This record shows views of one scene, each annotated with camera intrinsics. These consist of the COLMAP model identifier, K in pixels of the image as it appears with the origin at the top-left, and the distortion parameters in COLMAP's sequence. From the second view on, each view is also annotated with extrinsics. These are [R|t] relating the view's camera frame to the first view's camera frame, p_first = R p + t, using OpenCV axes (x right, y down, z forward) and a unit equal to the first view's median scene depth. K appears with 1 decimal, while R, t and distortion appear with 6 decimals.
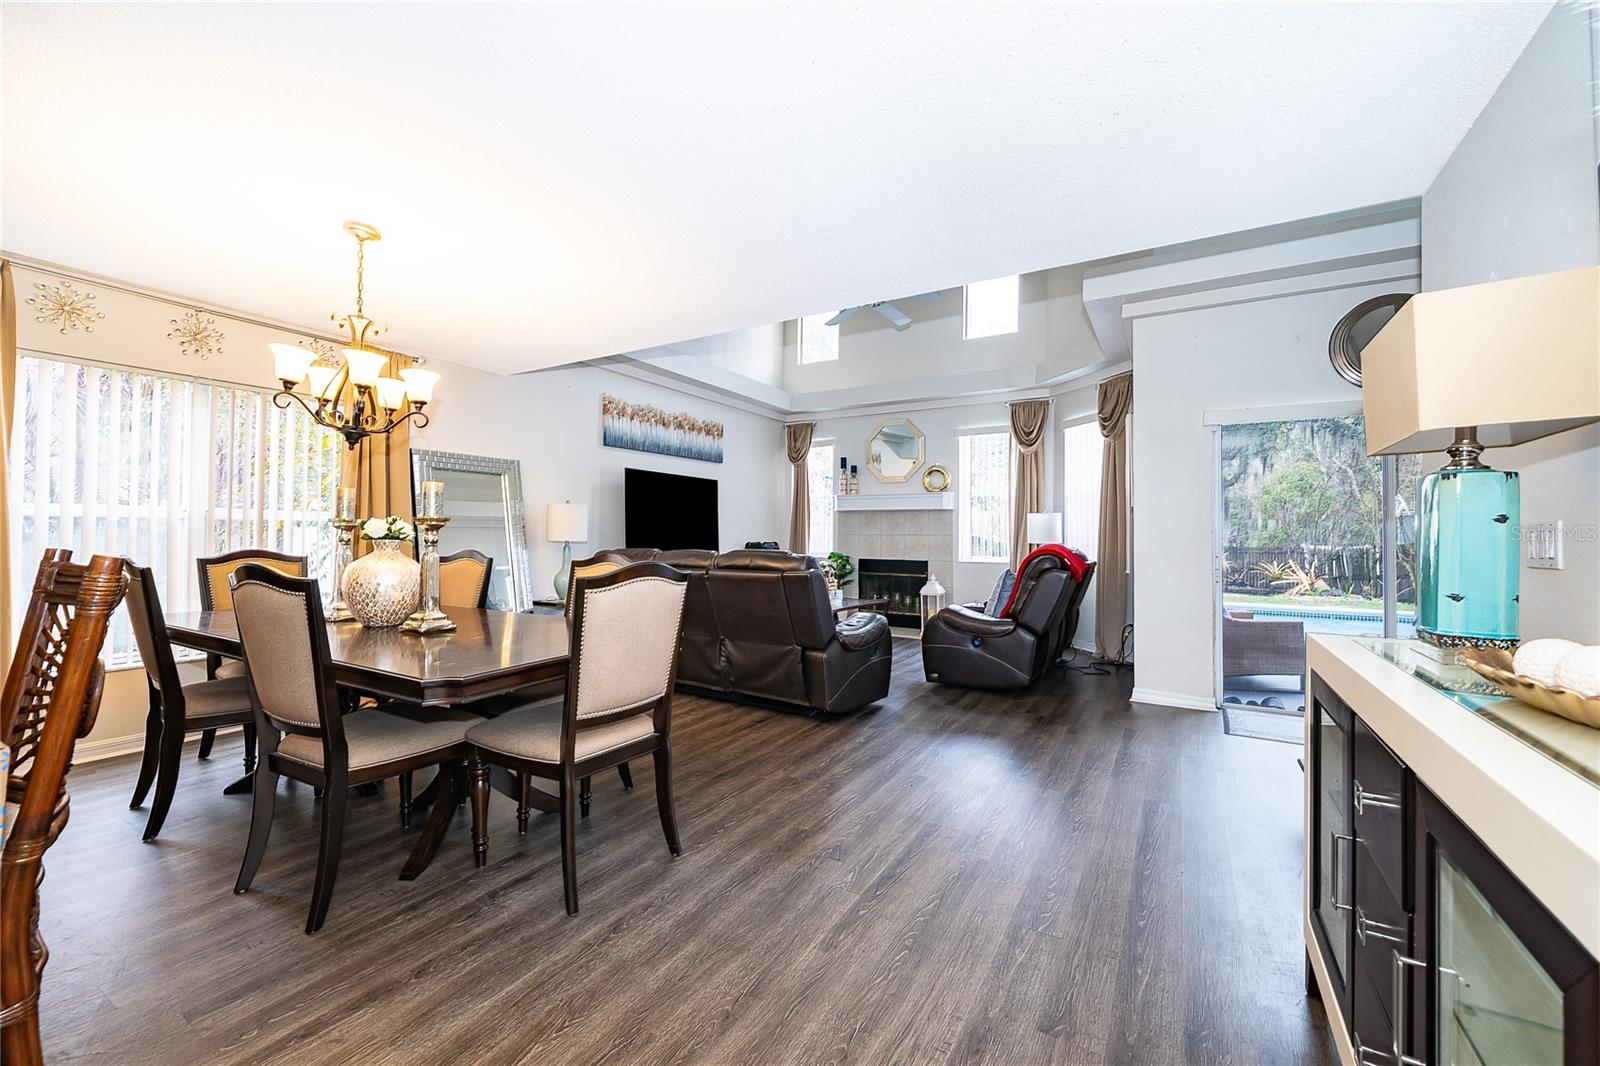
lens RADIAL K [[626.1, 0, 800.0], [0, 626.1, 533.0], [0, 0, 1]] dist [-0.001350, -0.000191]
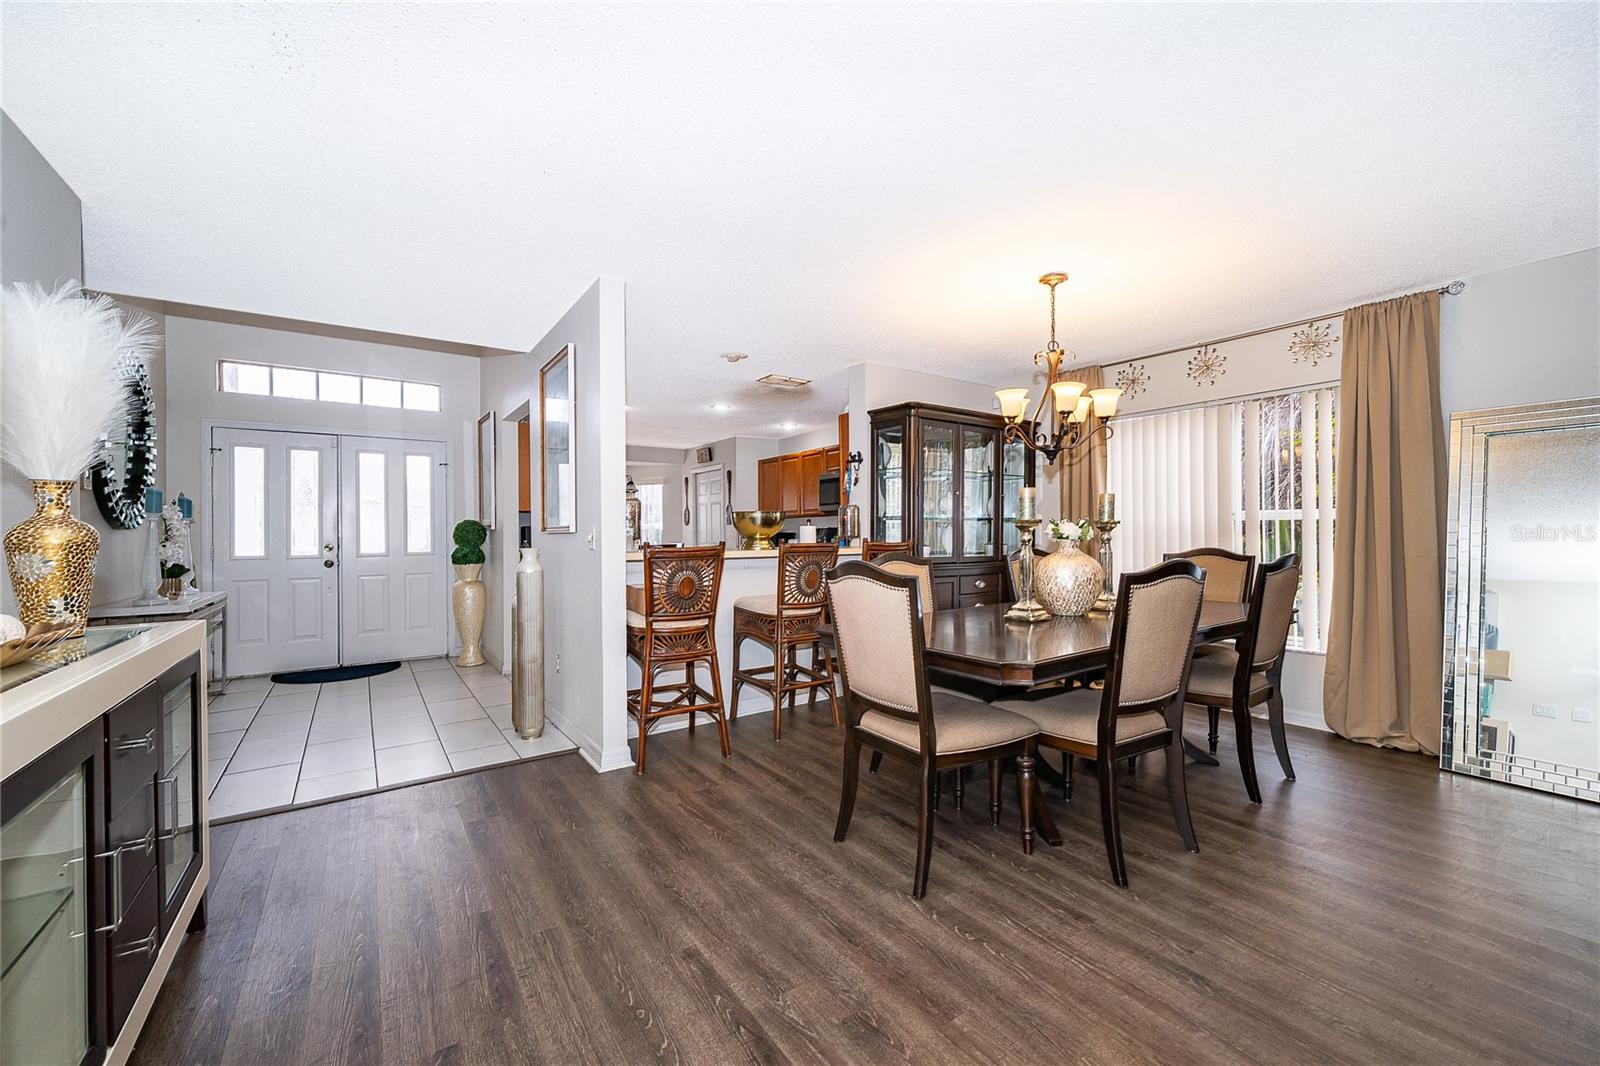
lens RADIAL K [[626.1, 0, 800.0], [0, 626.1, 533.0], [0, 0, 1]] dist [-0.001350, -0.000191]
pose [[-0.397143, -0.003172, -0.917751, 0.739849], [0.004575, 0.999975, -0.005436, 0.004534], [0.917746, -0.006357, -0.397118, 1.306174]]
